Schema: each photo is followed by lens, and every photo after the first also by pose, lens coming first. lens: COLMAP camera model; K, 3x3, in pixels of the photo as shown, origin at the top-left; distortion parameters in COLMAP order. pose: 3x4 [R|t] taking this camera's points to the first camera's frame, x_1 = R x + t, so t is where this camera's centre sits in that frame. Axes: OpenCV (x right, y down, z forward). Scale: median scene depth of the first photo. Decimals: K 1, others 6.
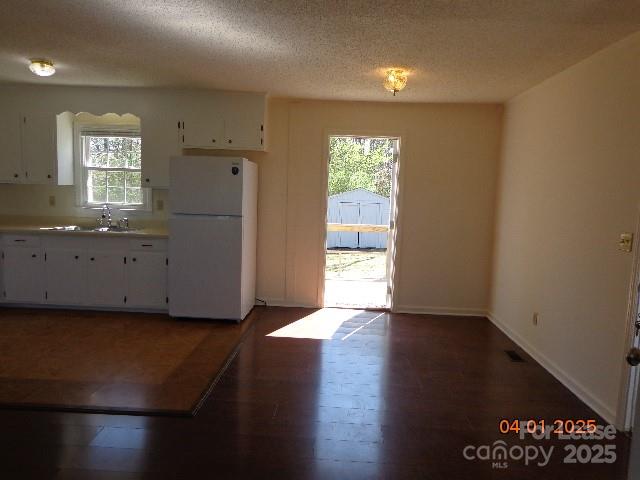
lens RADIAL K [[452.6, 0, 319.5], [0, 452.6, 239.8], [0, 0, 1]] dist [-0.003091, -0.001675]
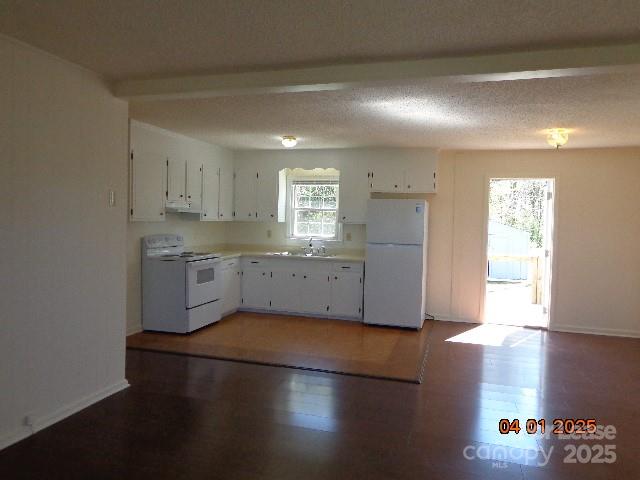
lens RADIAL K [[452.6, 0, 319.5], [0, 452.6, 239.8], [0, 0, 1]] dist [-0.003091, -0.001675]
pose [[0.970116, 0.001493, -0.242637, -0.131626], [-0.018799, 0.997438, -0.069026, 0.023387], [0.241913, 0.071524, 0.967658, -0.273125]]
